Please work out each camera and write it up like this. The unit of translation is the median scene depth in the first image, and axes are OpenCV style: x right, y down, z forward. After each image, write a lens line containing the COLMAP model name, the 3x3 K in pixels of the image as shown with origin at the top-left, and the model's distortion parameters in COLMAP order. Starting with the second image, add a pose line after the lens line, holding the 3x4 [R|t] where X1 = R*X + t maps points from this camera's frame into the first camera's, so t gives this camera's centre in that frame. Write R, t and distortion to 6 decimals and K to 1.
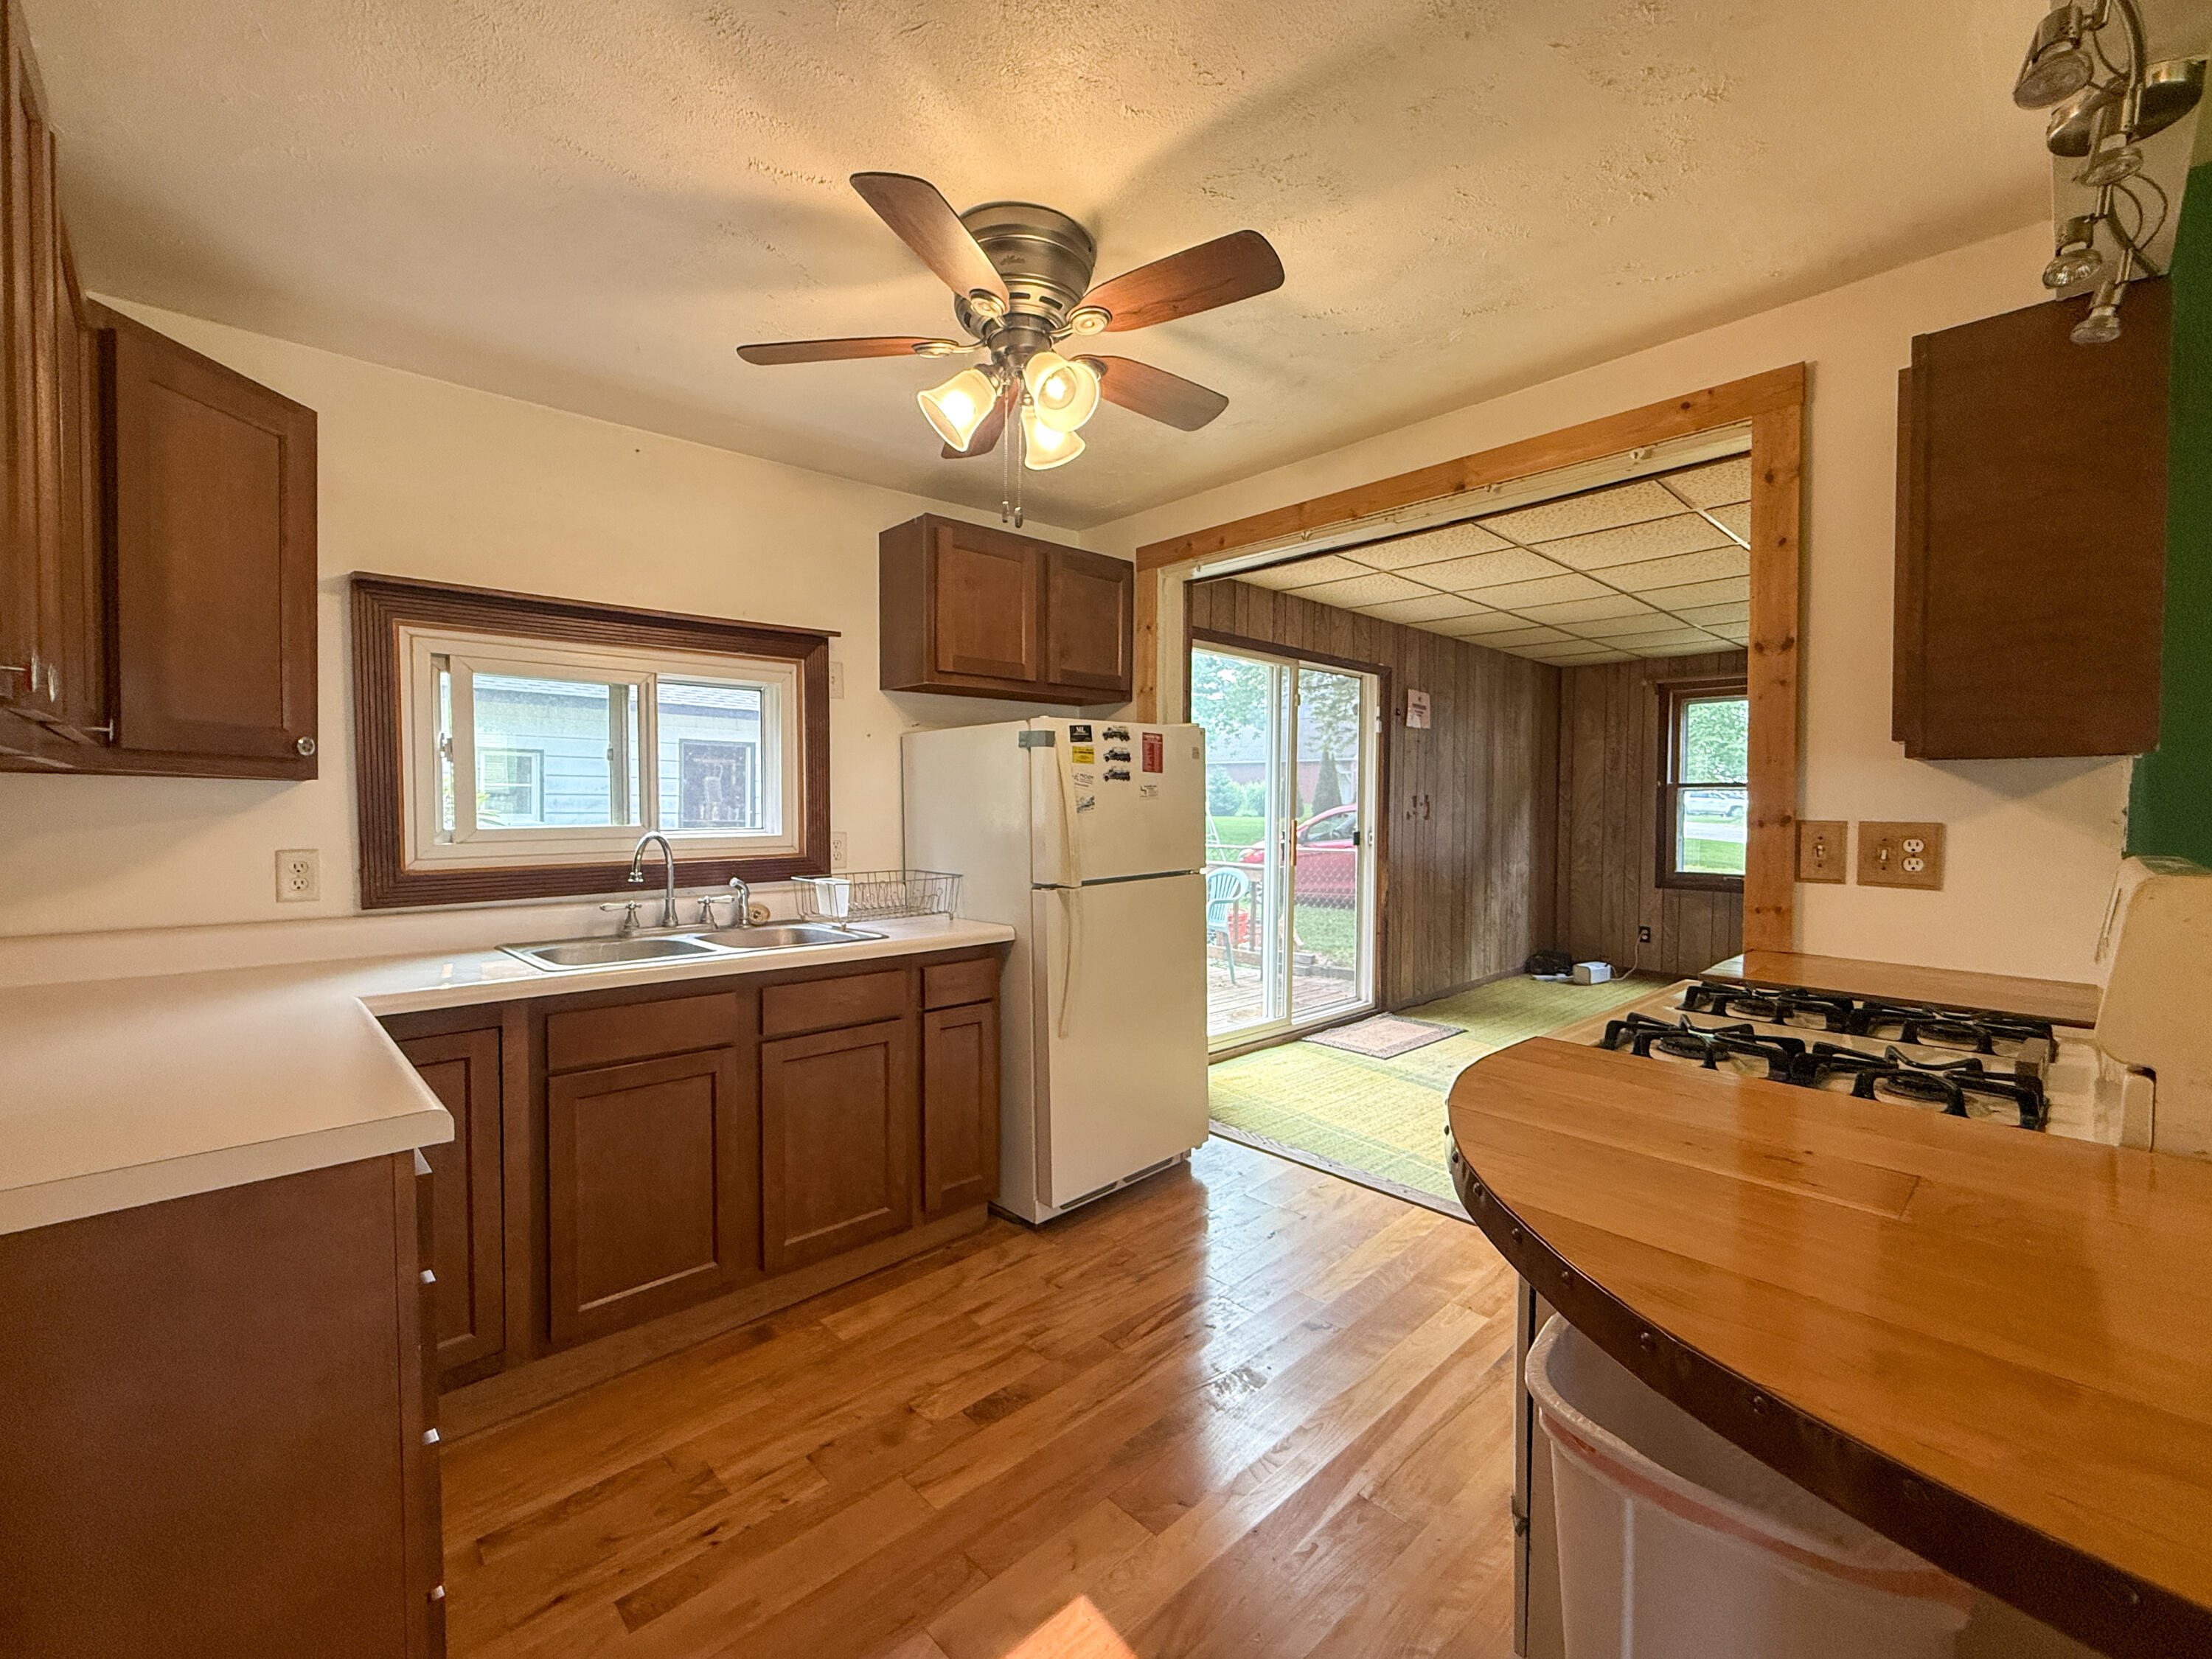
lens RADIAL K [[924.6, 0, 1071.8], [0, 924.6, 821.7], [0, 0, 1]] dist [-0.000095, 0.000017]
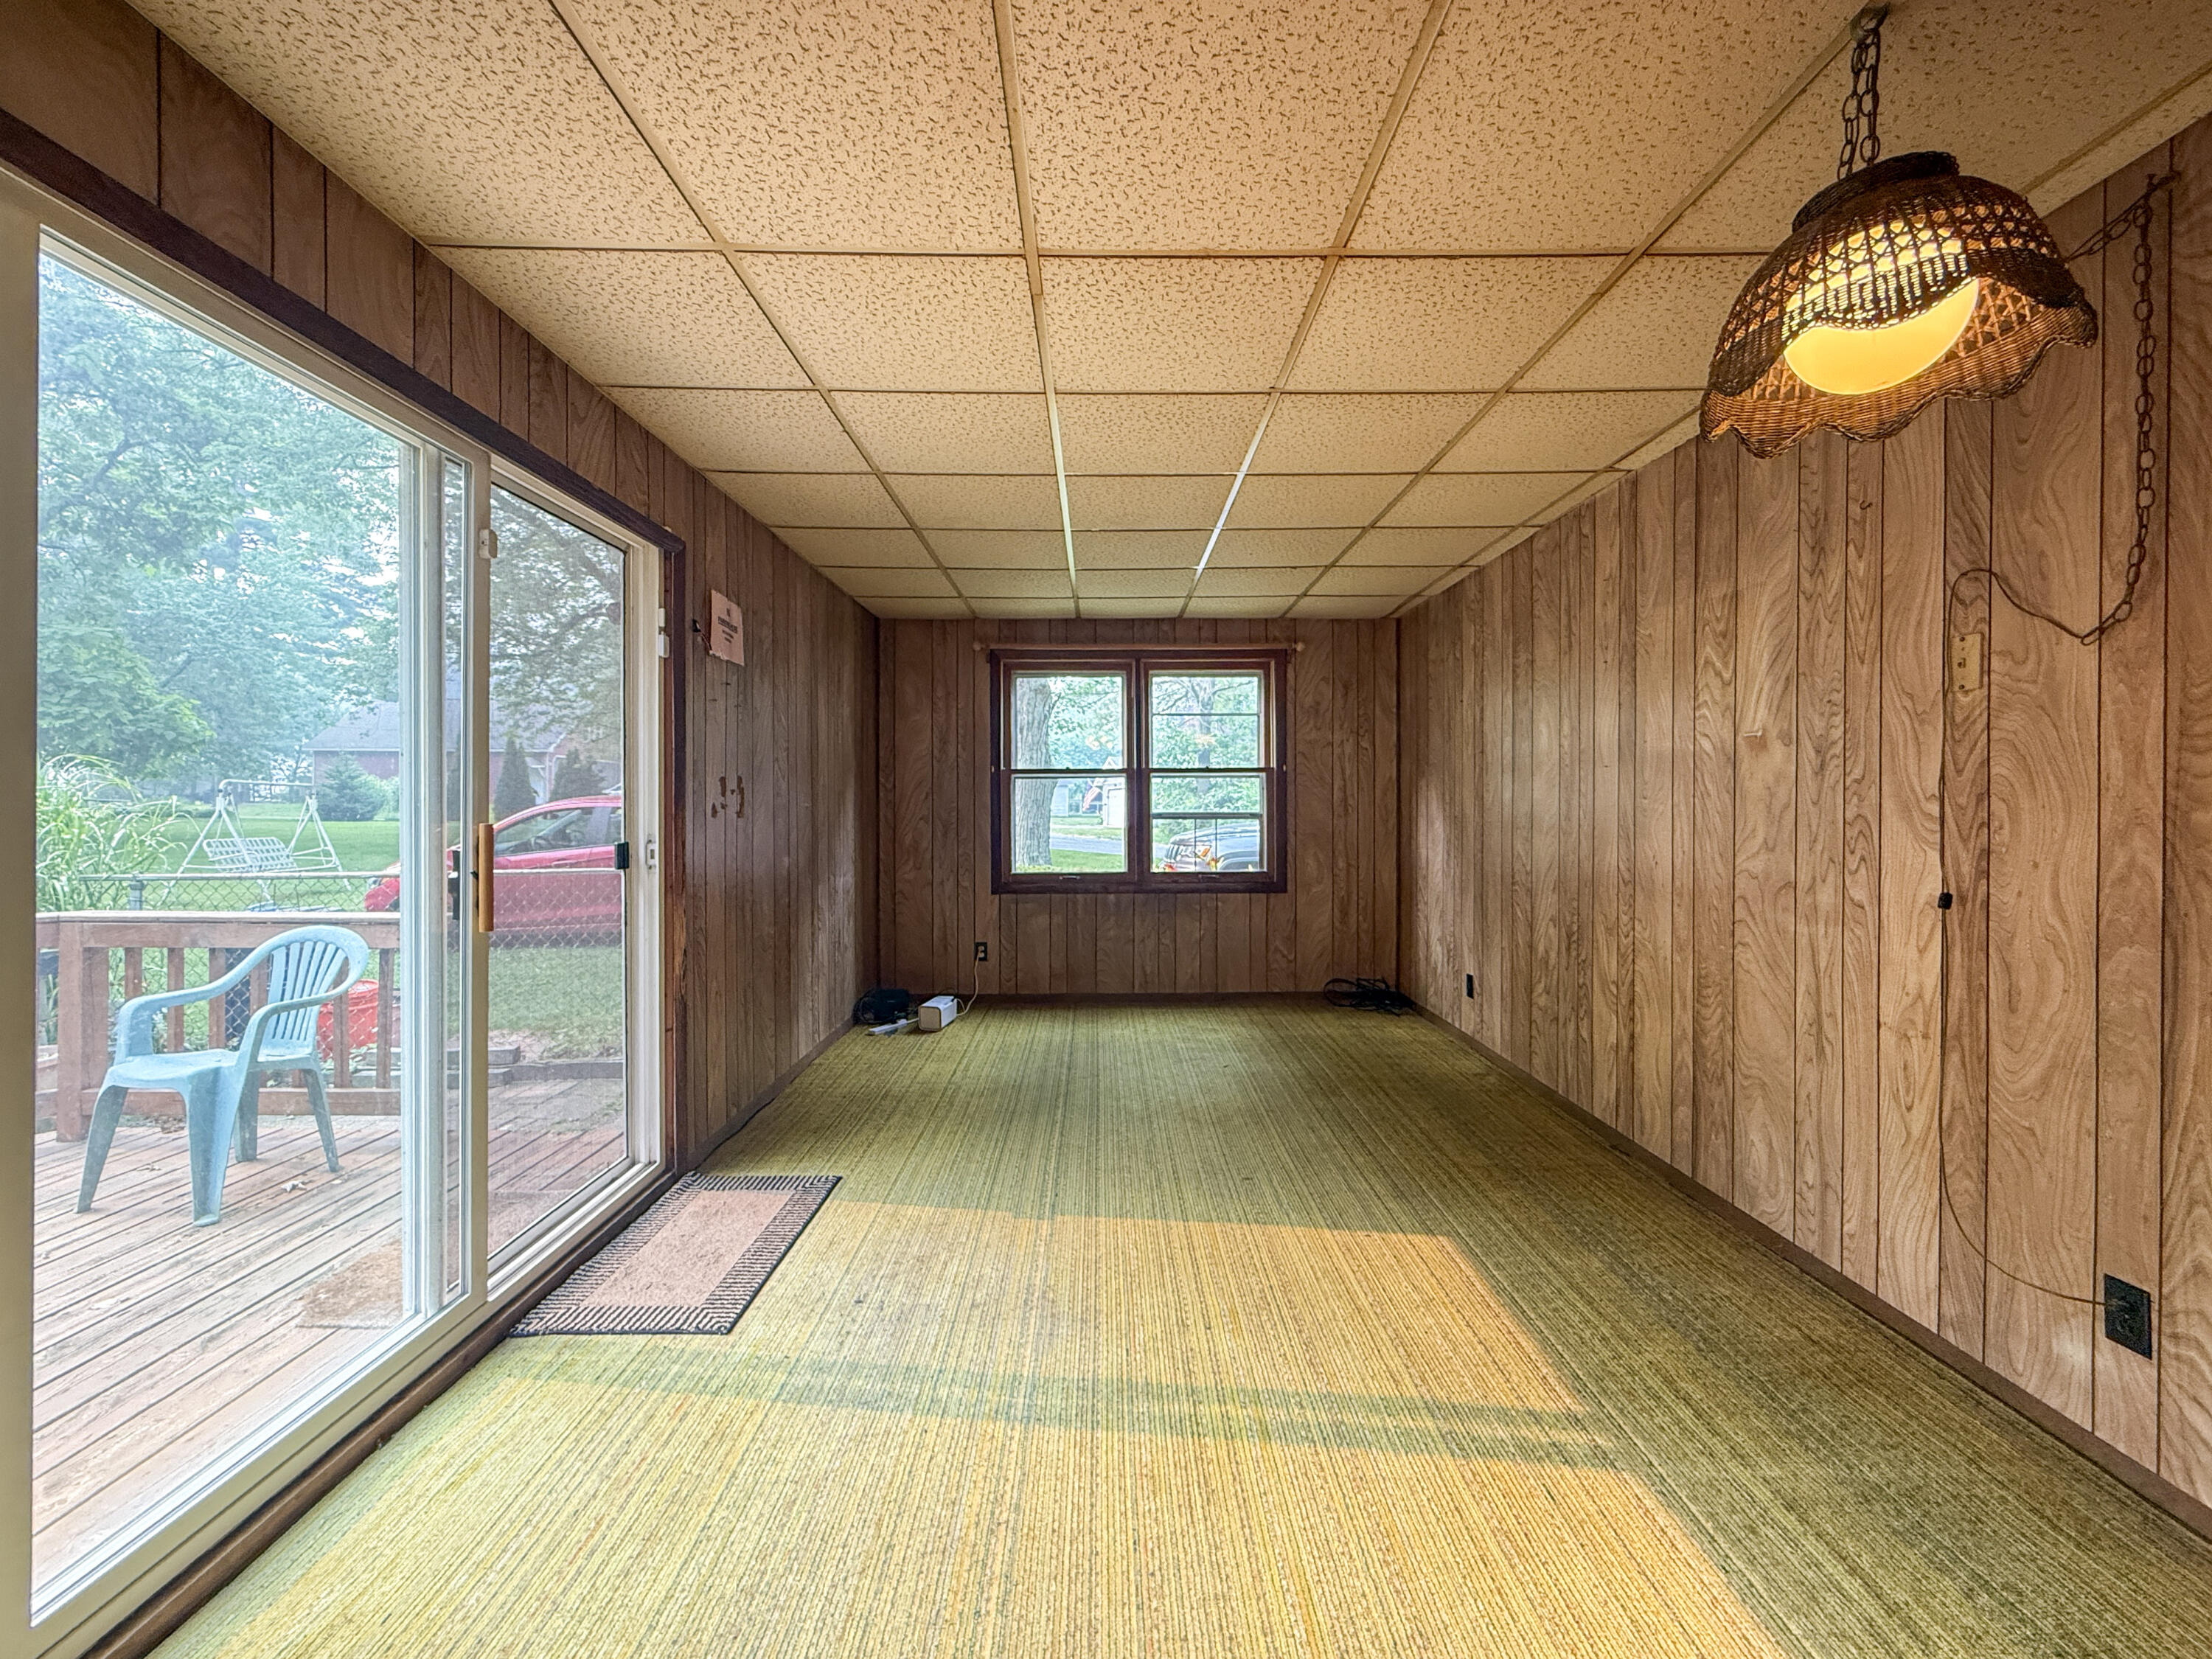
lens RADIAL K [[907.1, 0, 1107.7], [0, 907.1, 810.3], [0, 0, 1]] dist [0.000727, 0.000098]
pose [[0.658629, -0.013804, 0.752341, 0.116978], [0.022687, 0.999741, -0.001517, -0.000552], [-0.752126, 0.018068, 0.658772, 0.517022]]
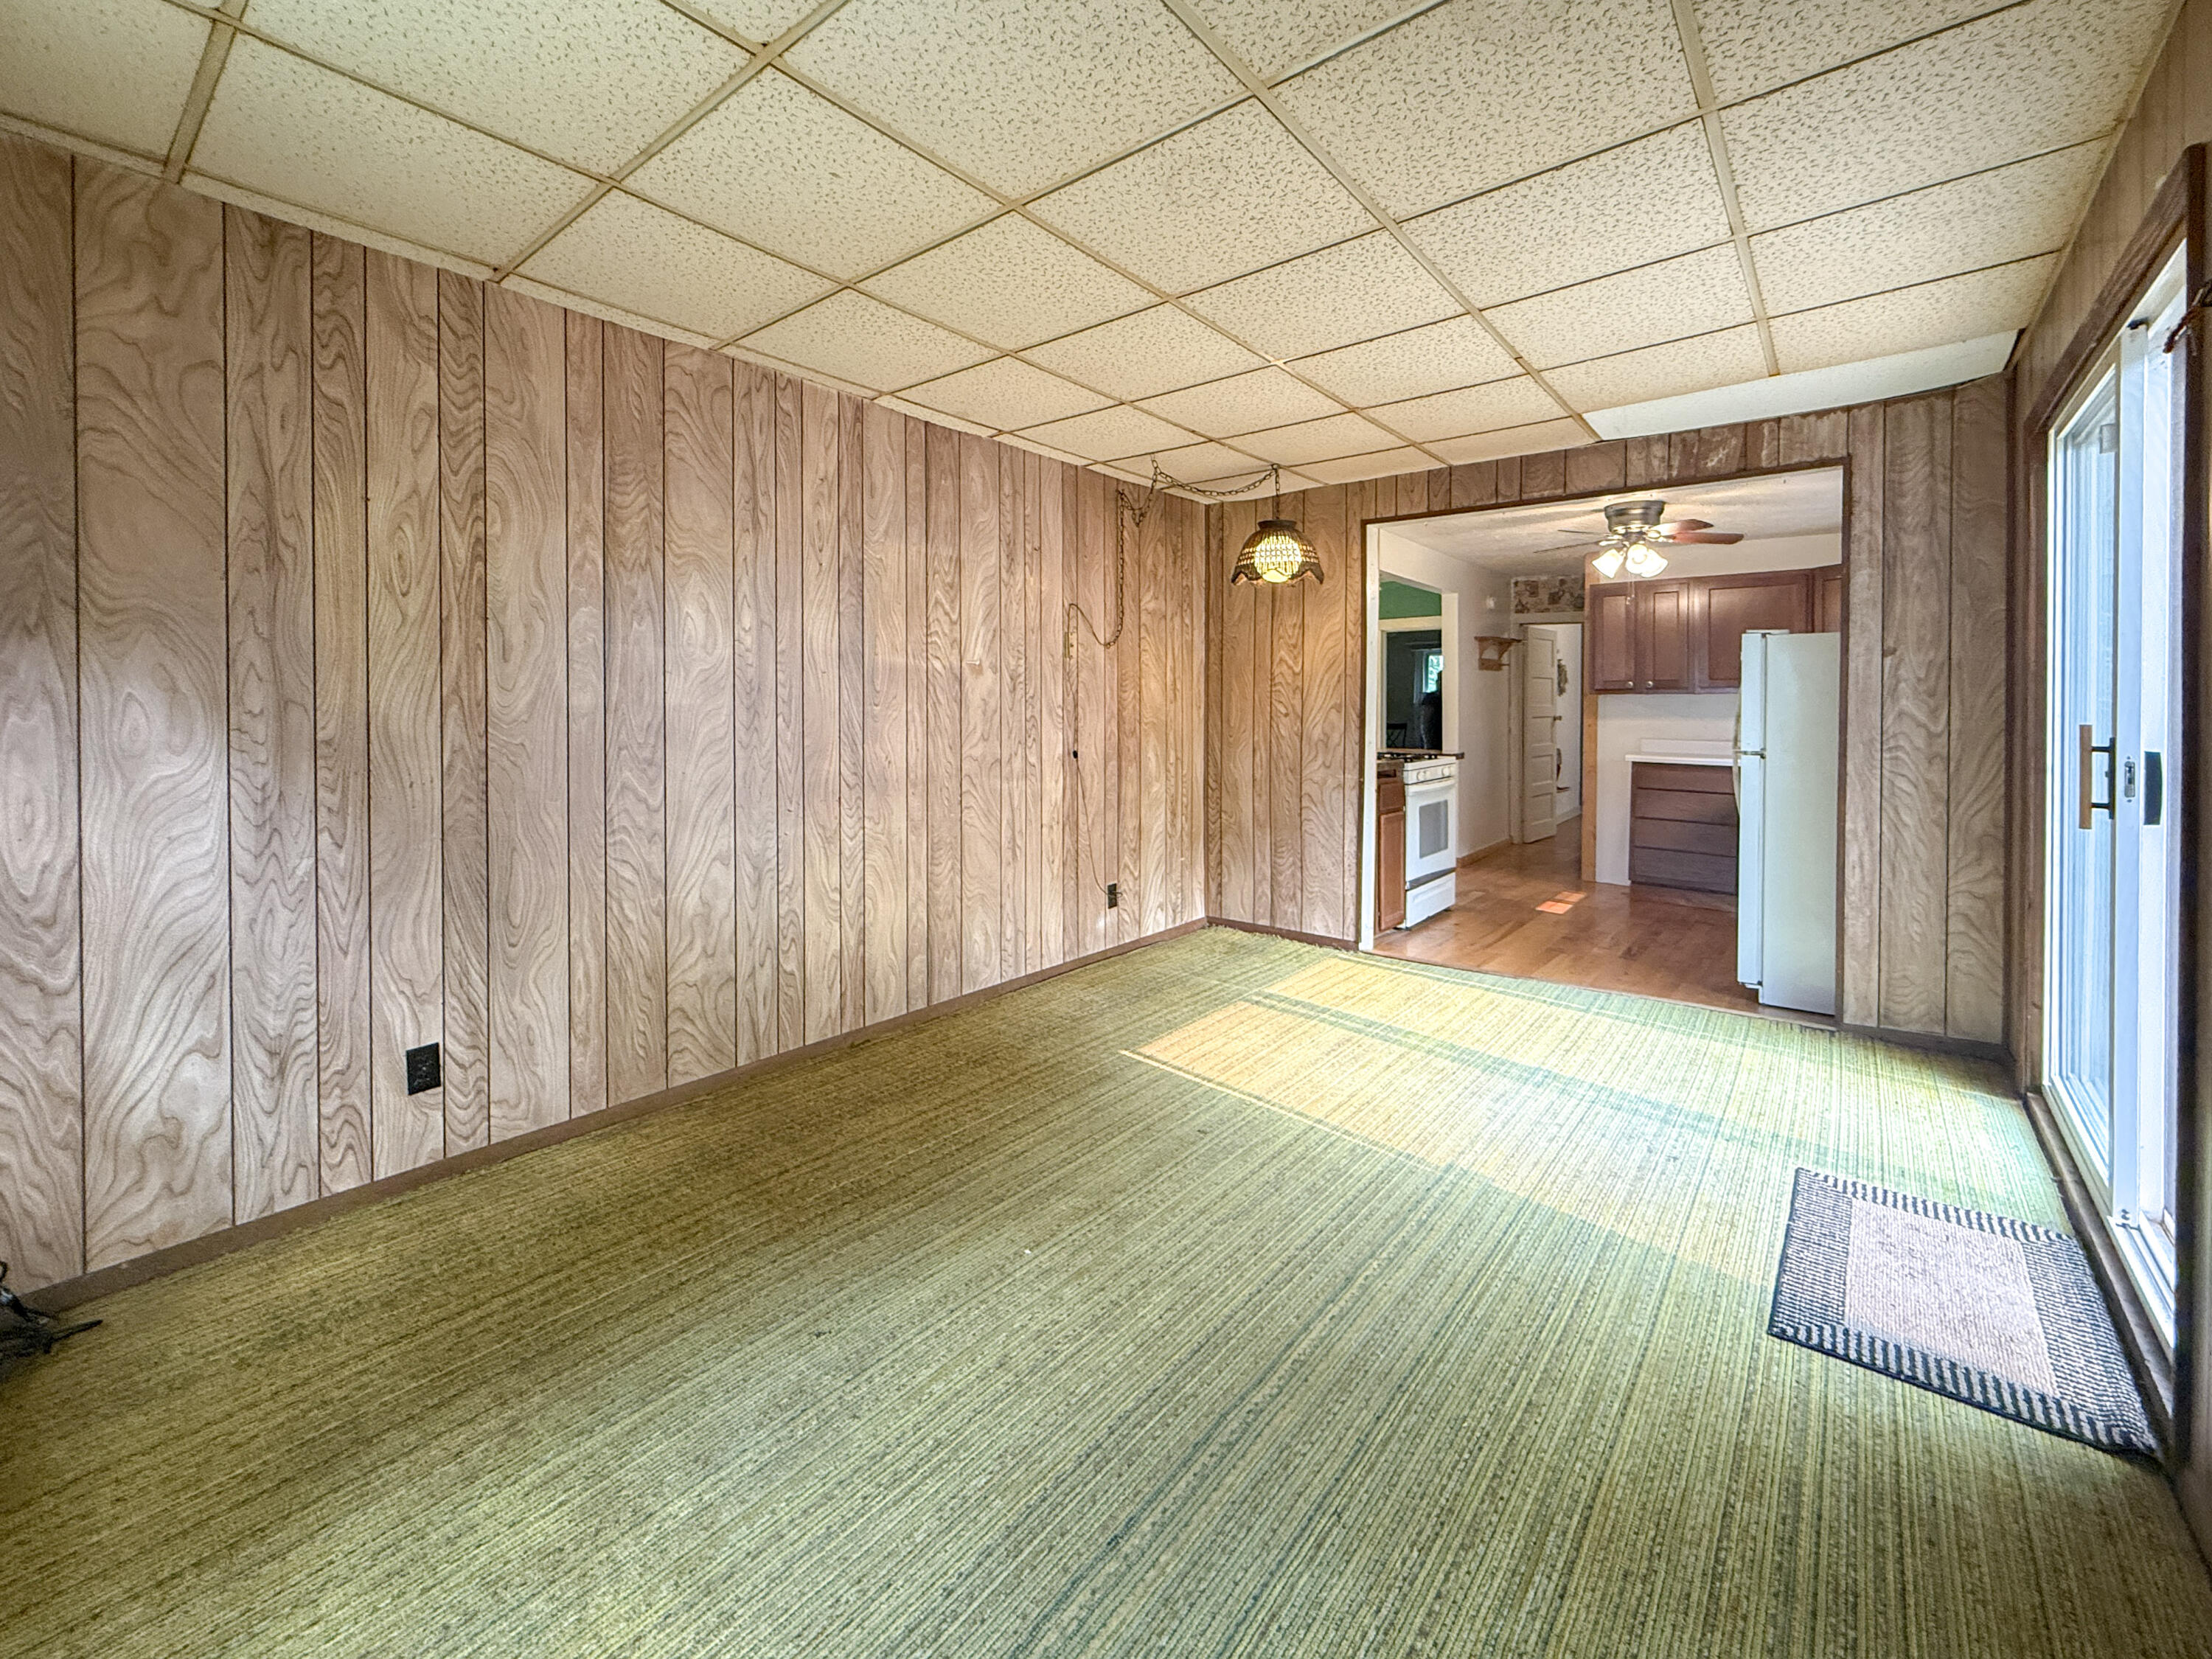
lens RADIAL K [[906.4, 0, 1106.1], [0, 906.4, 717.4], [0, 0, 1]] dist [0.000035, -0.000012]
pose [[-0.987115, -0.003745, -0.159967, 0.769178], [-0.008816, 0.999480, 0.031004, -0.015237], [0.159768, 0.032014, -0.986635, 1.356998]]
